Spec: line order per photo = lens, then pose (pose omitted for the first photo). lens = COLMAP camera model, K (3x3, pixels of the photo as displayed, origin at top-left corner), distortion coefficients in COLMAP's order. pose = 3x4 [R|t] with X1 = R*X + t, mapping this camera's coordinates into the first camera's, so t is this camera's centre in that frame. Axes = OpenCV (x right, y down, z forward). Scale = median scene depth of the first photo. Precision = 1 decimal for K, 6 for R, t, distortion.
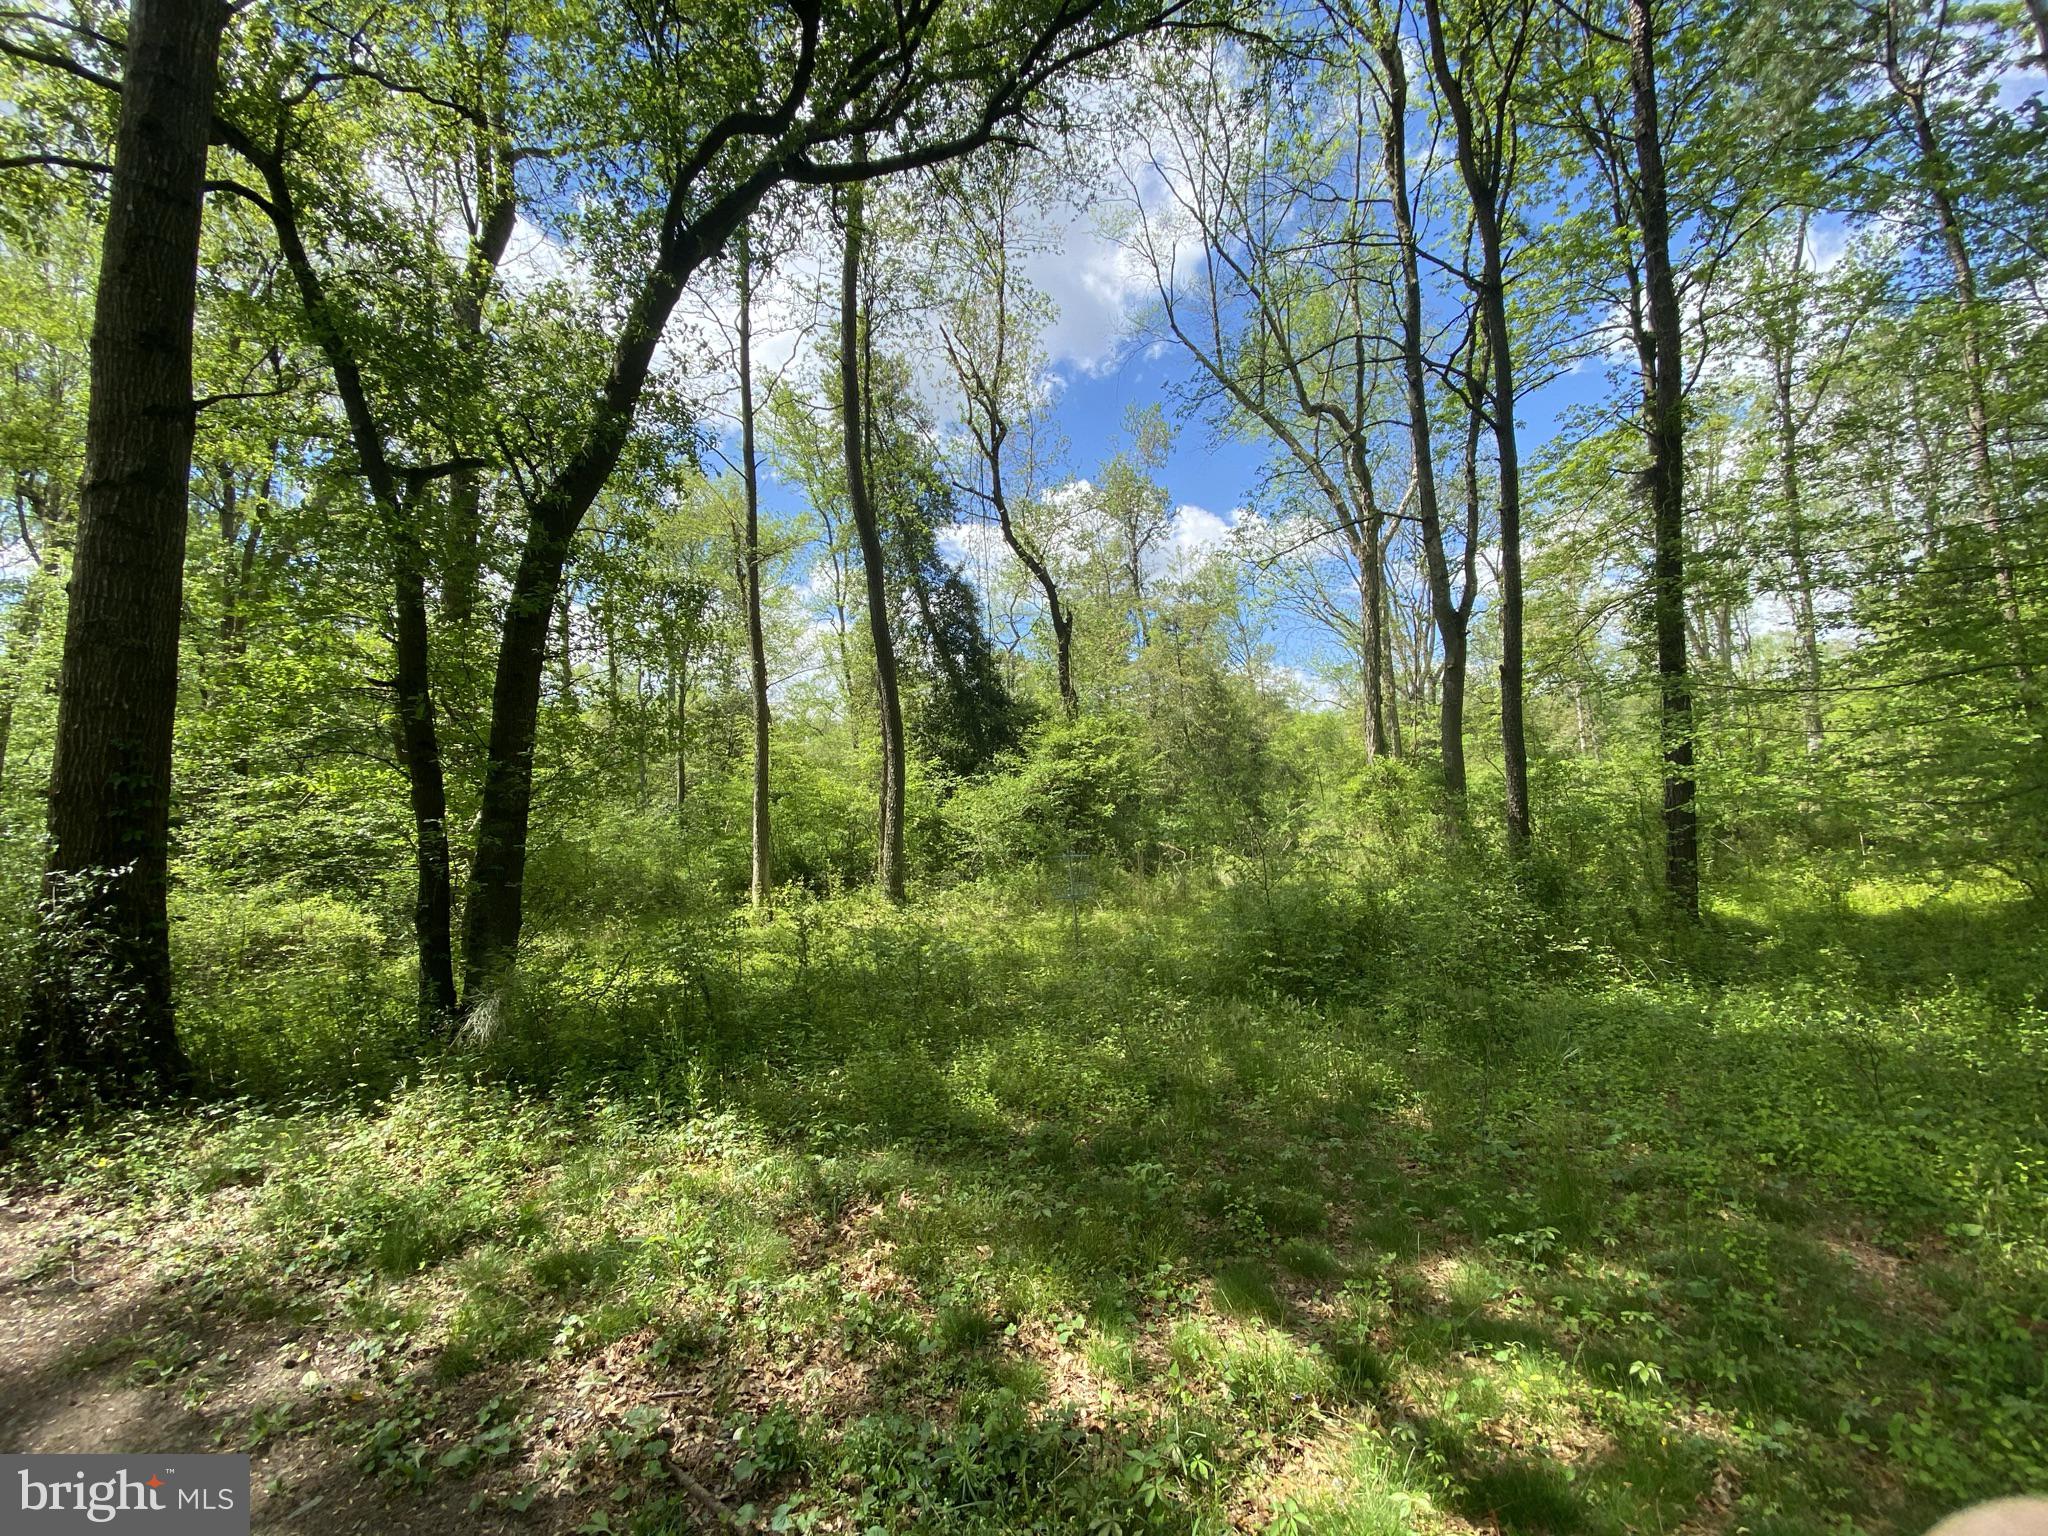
lens RADIAL K [[834.3, 0, 1024.0], [0, 834.3, 768.0], [0, 0, 1]] dist [0.051916, -0.038565]
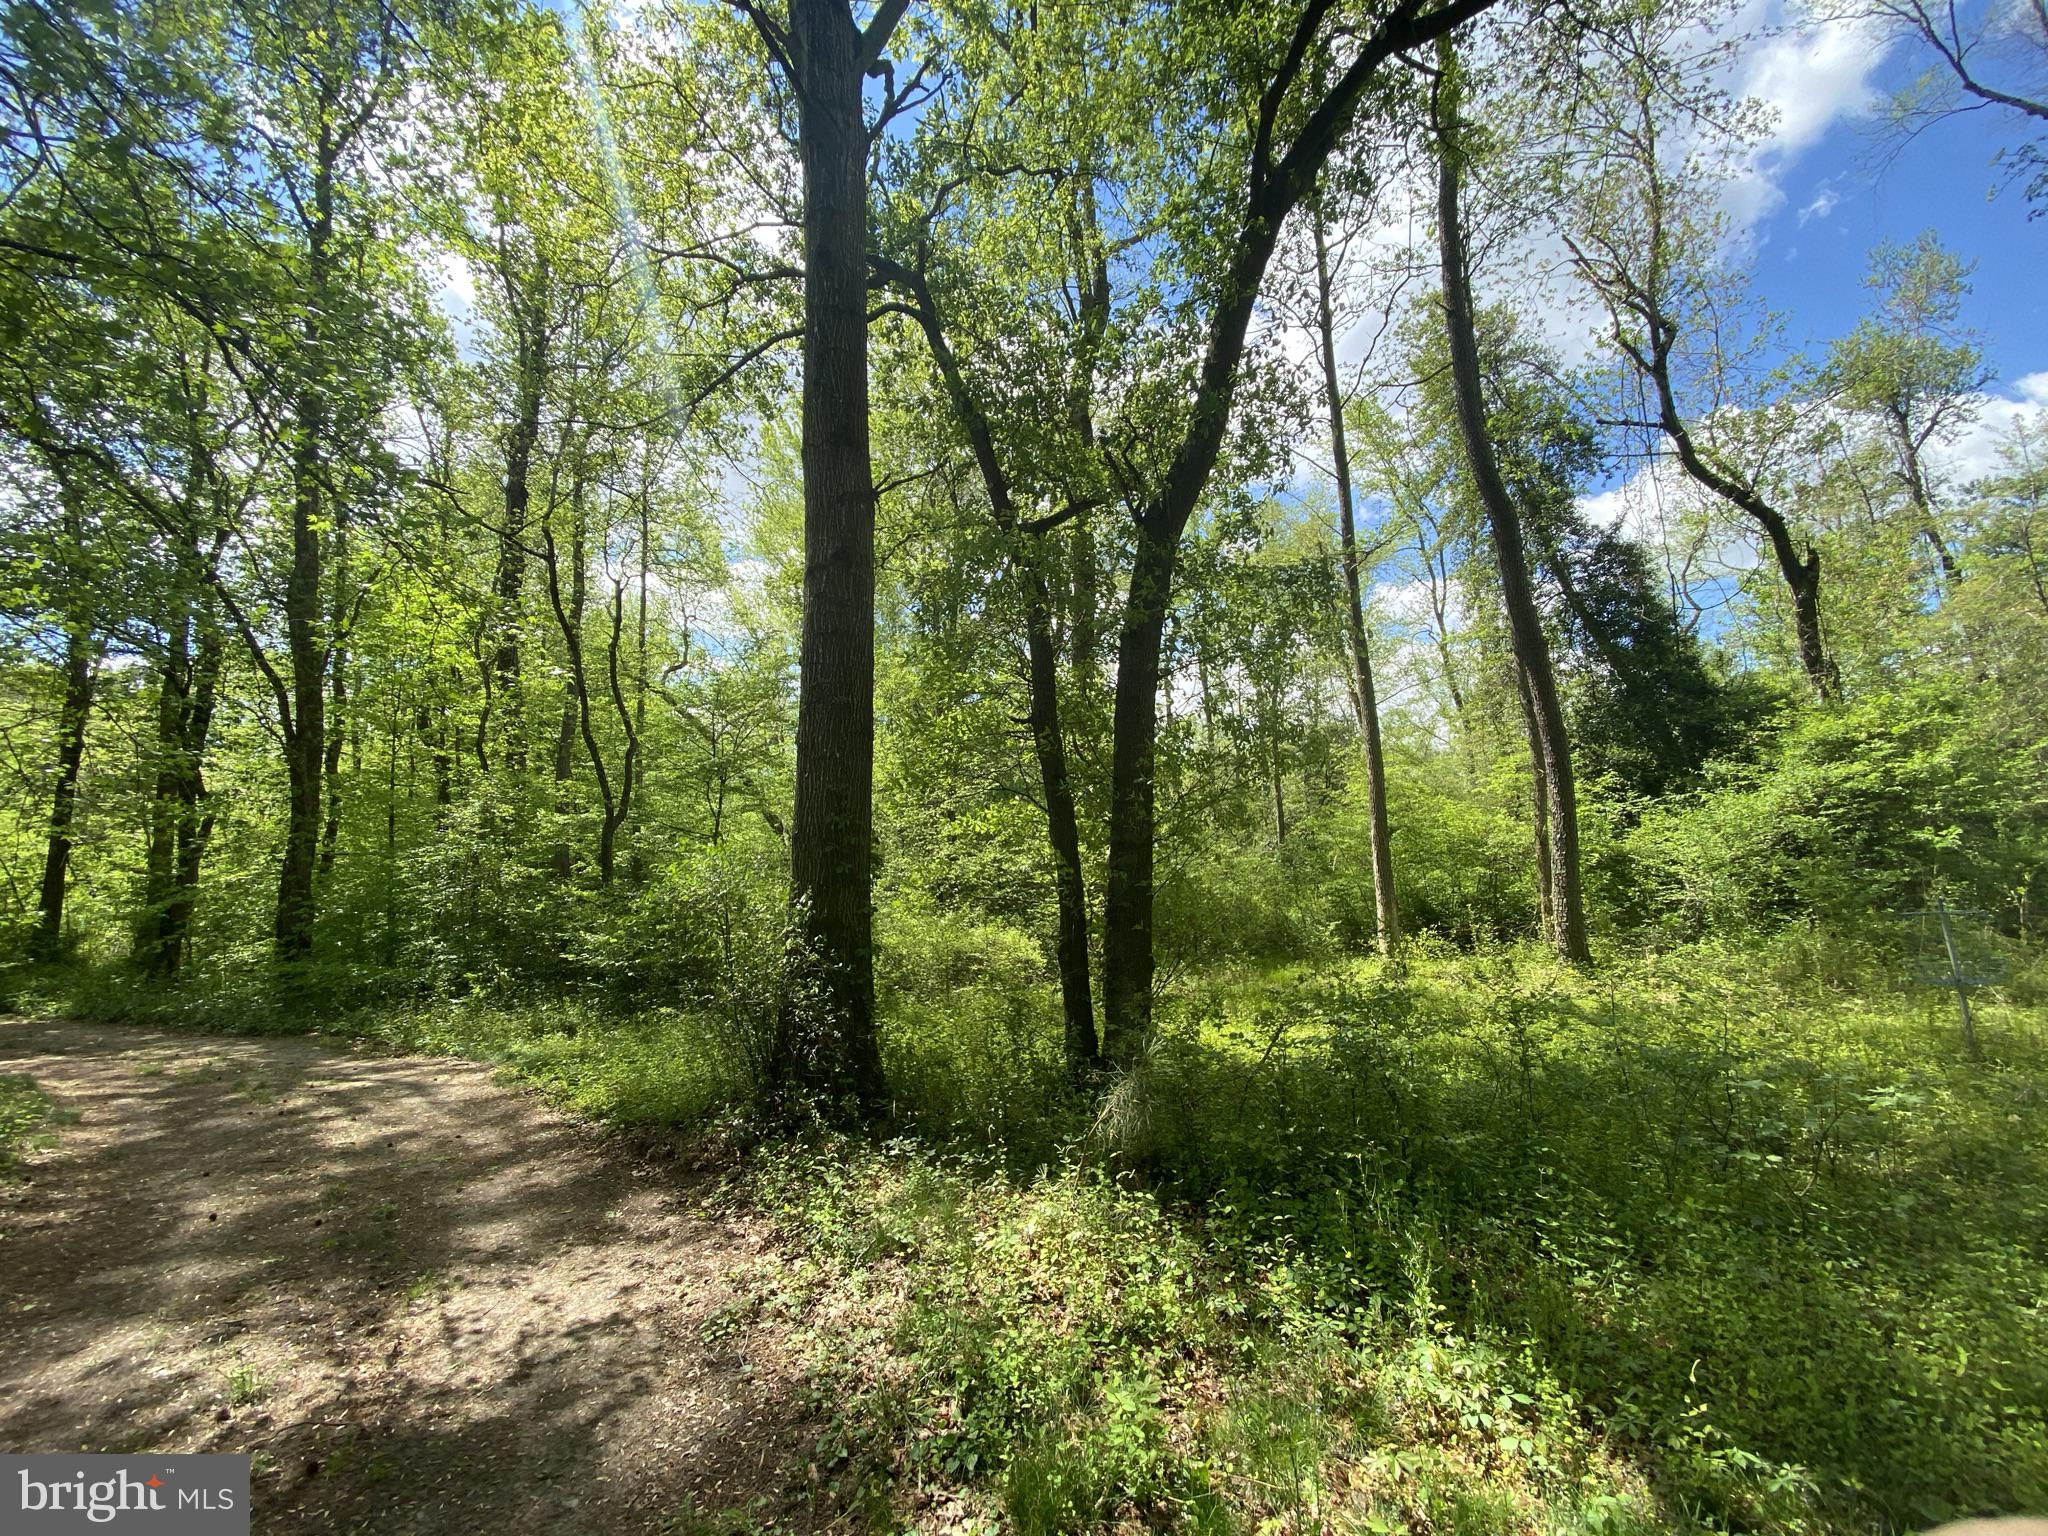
lens RADIAL K [[811.7, 0, 1024.0], [0, 811.7, 768.0], [0, 0, 1]] dist [-0.000058, -0.010293]
pose [[0.779925, -0.073966, -0.621487, -0.063570], [0.041412, 0.996915, -0.066679, 0.010261], [0.624501, 0.026268, 0.780582, 0.101076]]
